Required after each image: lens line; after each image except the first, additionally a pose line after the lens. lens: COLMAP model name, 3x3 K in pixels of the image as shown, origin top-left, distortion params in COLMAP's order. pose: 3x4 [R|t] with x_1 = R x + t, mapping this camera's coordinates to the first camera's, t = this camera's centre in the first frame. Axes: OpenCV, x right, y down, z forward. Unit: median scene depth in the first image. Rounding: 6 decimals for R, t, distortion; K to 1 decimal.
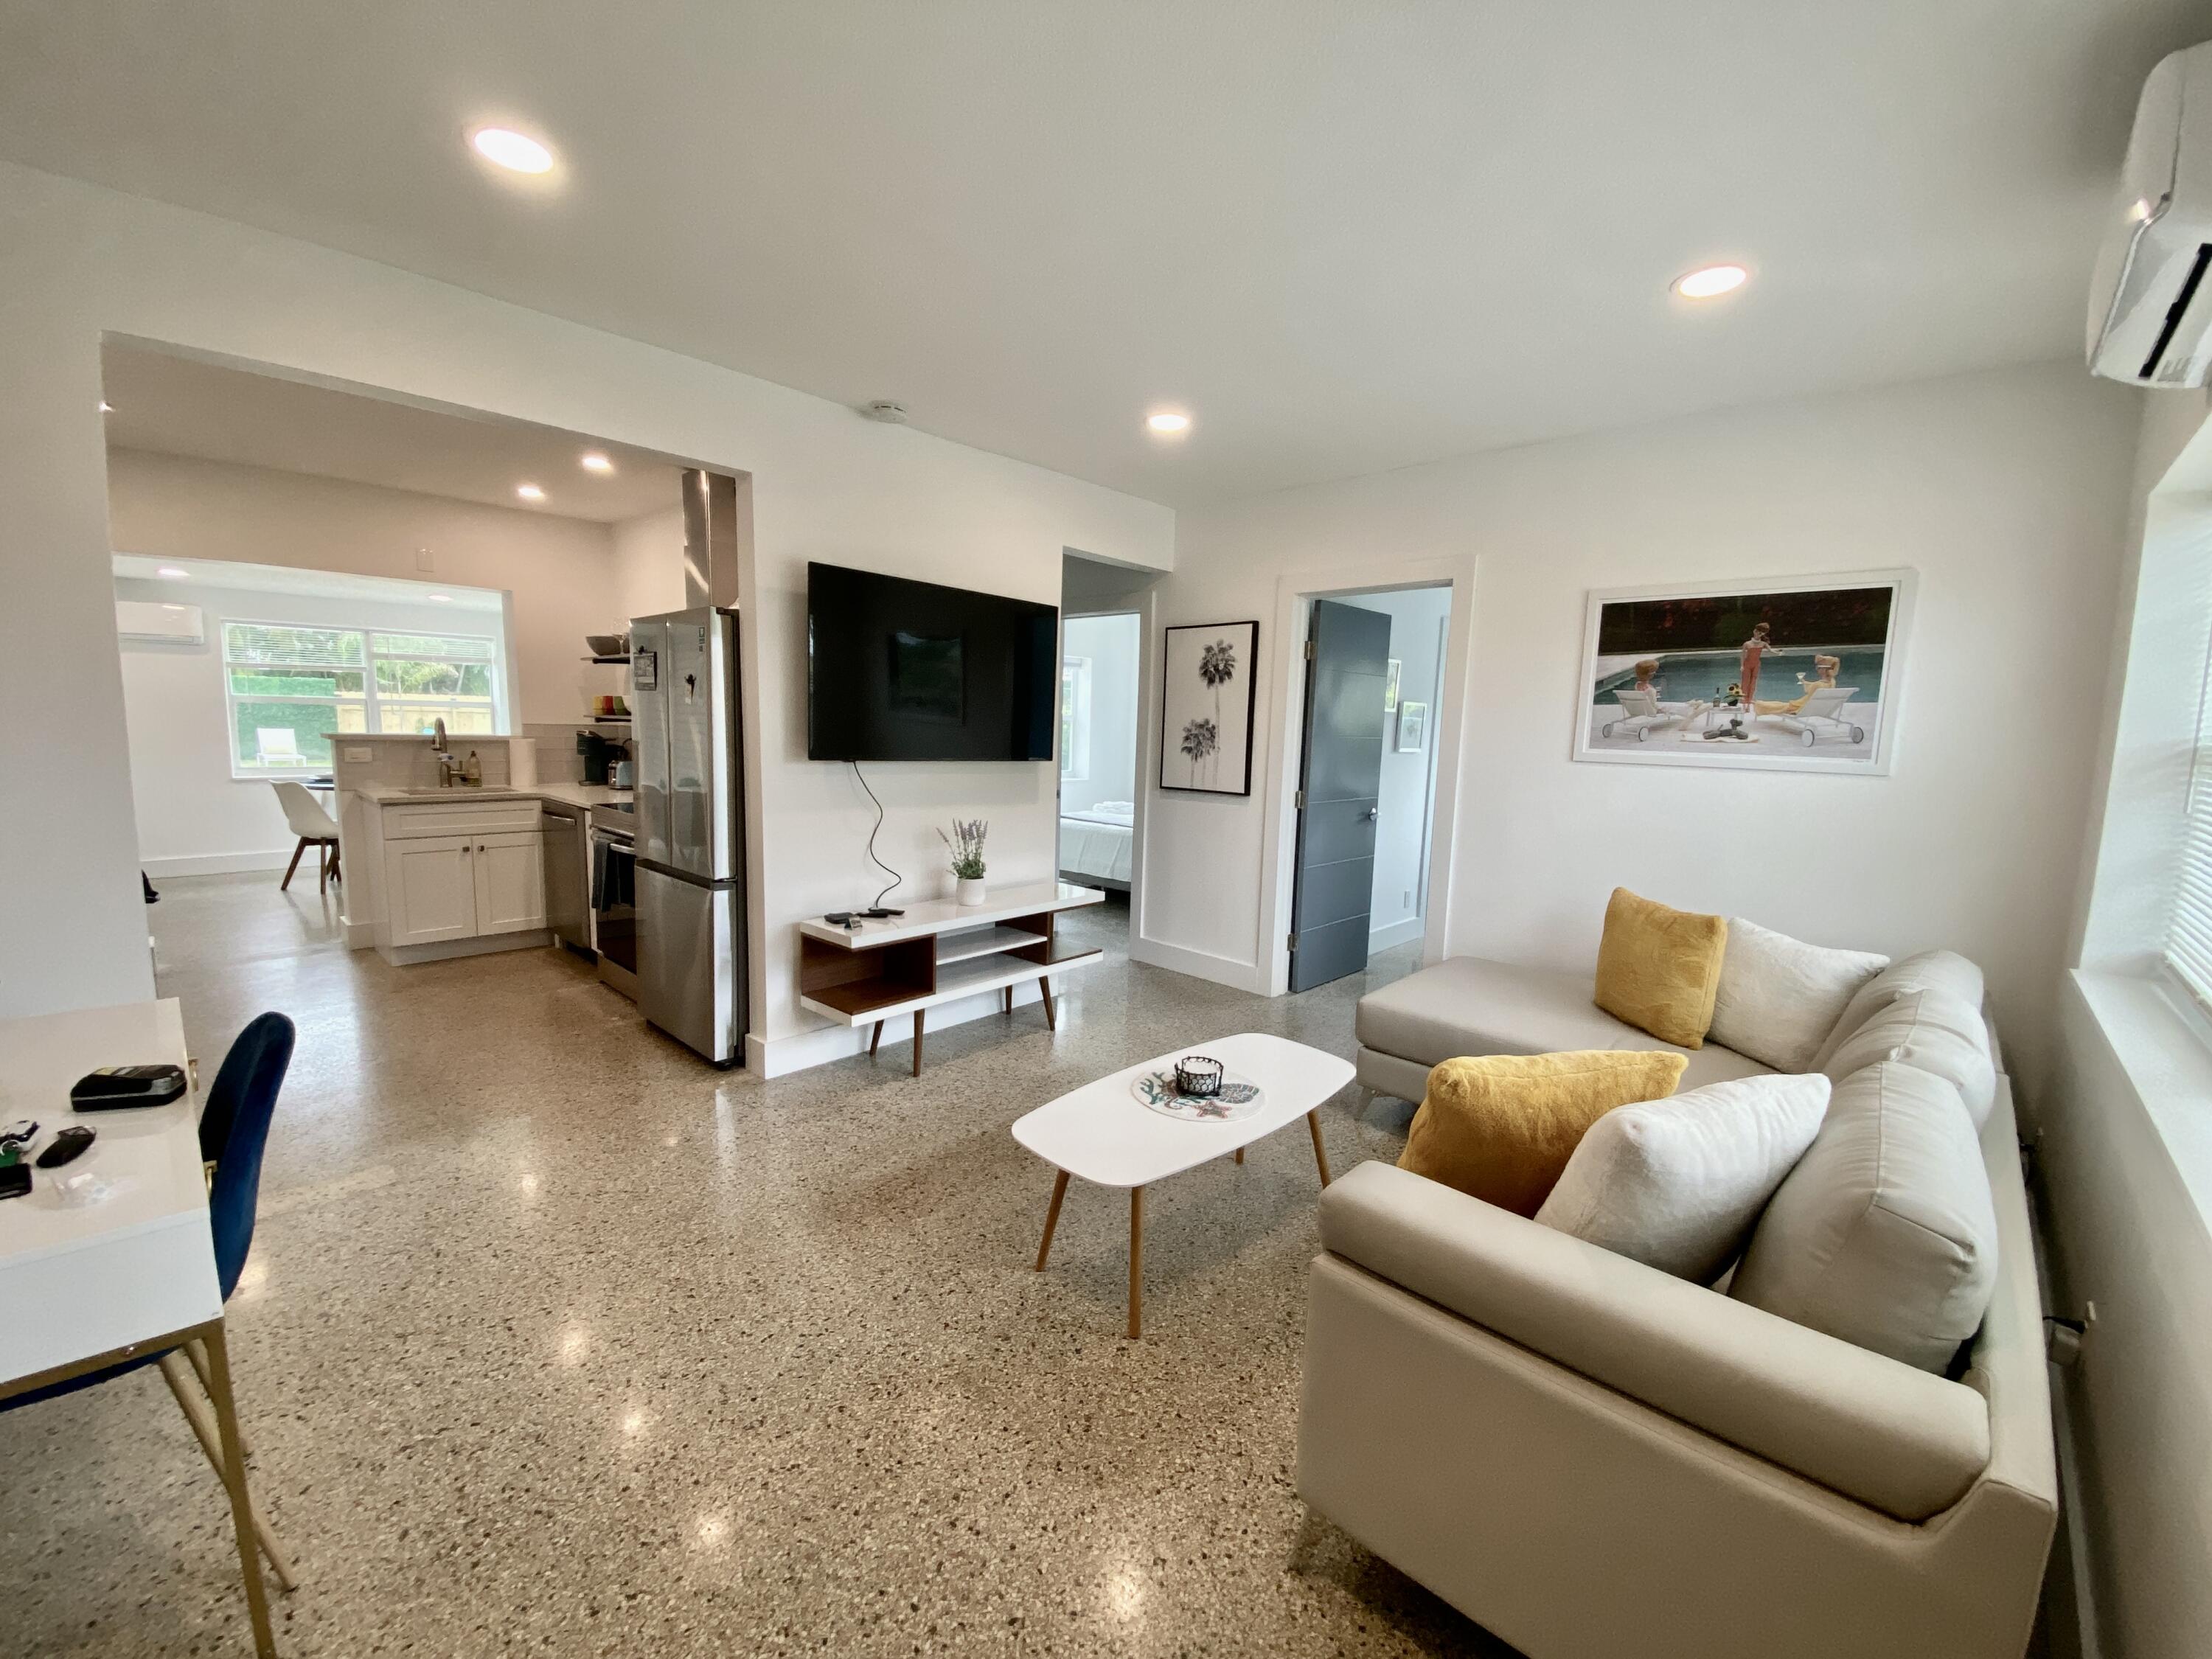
lens RADIAL K [[907.5, 0, 1093.5], [0, 907.5, 832.2], [0, 0, 1]] dist [-0.001280, -0.000139]
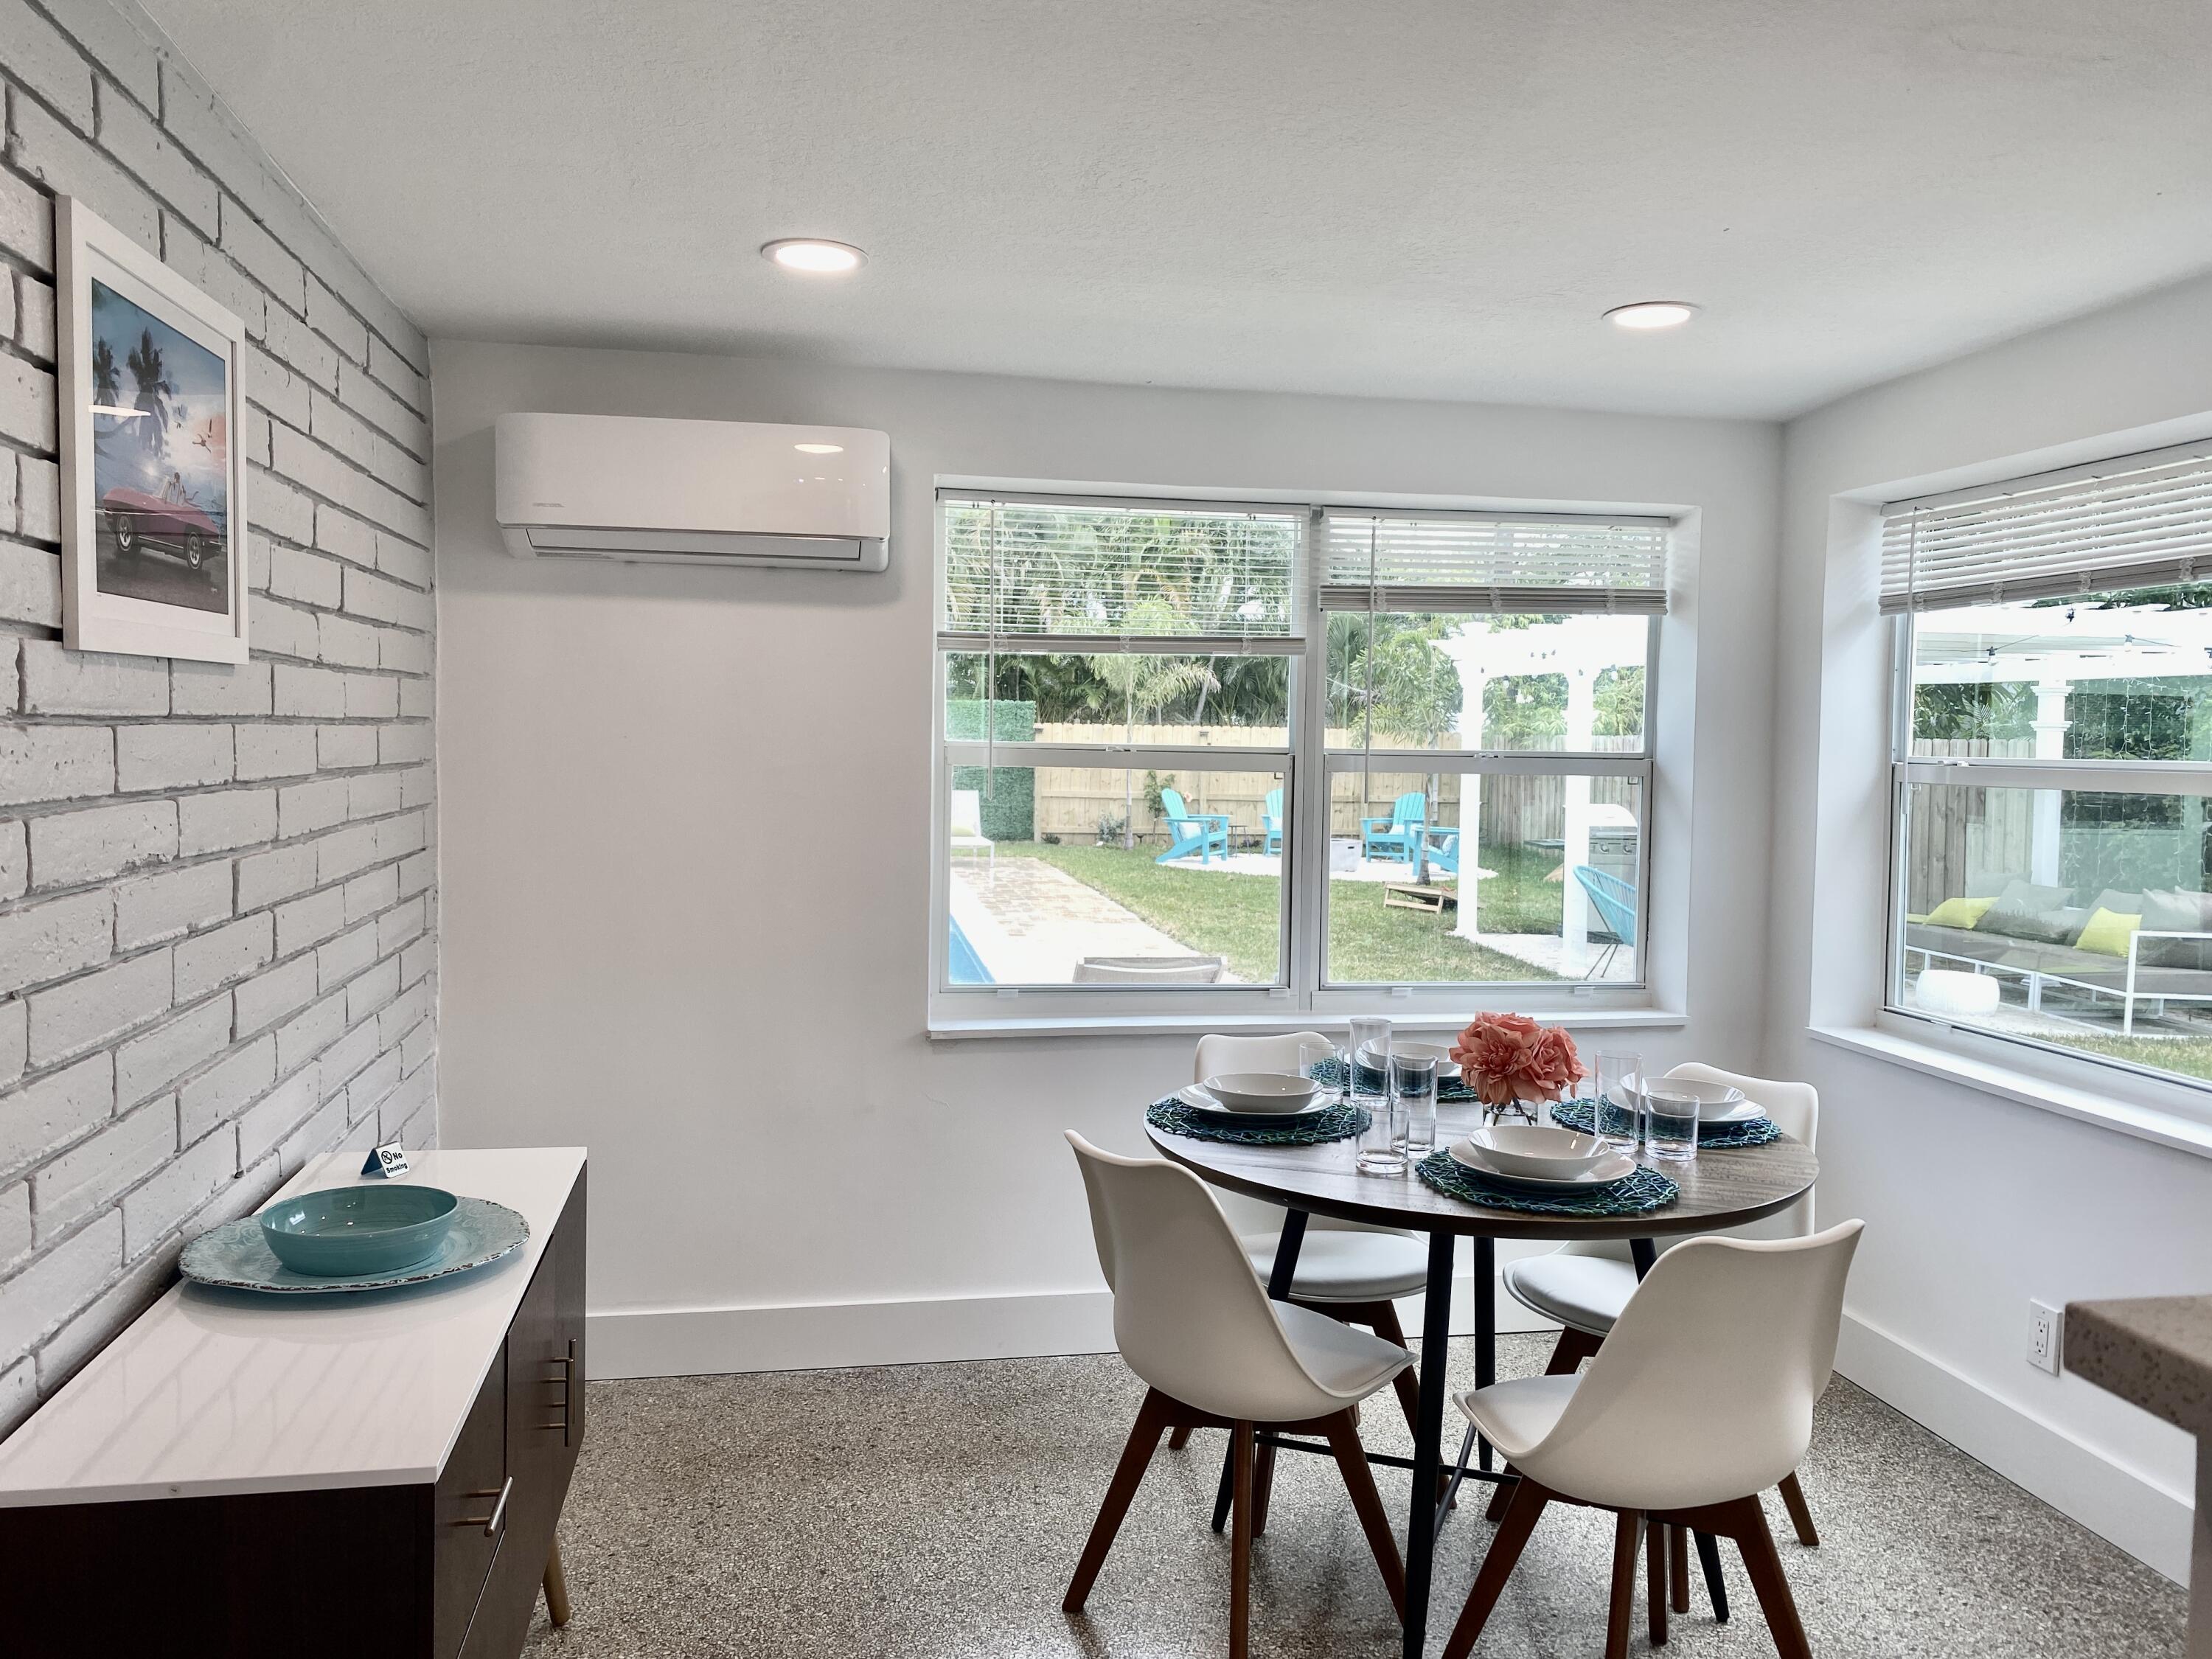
lens RADIAL K [[1690.7, 0, 1104.2], [0, 1690.7, 825.3], [0, 0, 1]] dist [0.001761, 0.000182]
pose [[0.805574, 0.011257, -0.592388, -1.116991], [-0.059141, 0.996354, -0.061491, -0.182803], [0.589536, 0.084570, 0.803302, 1.135041]]
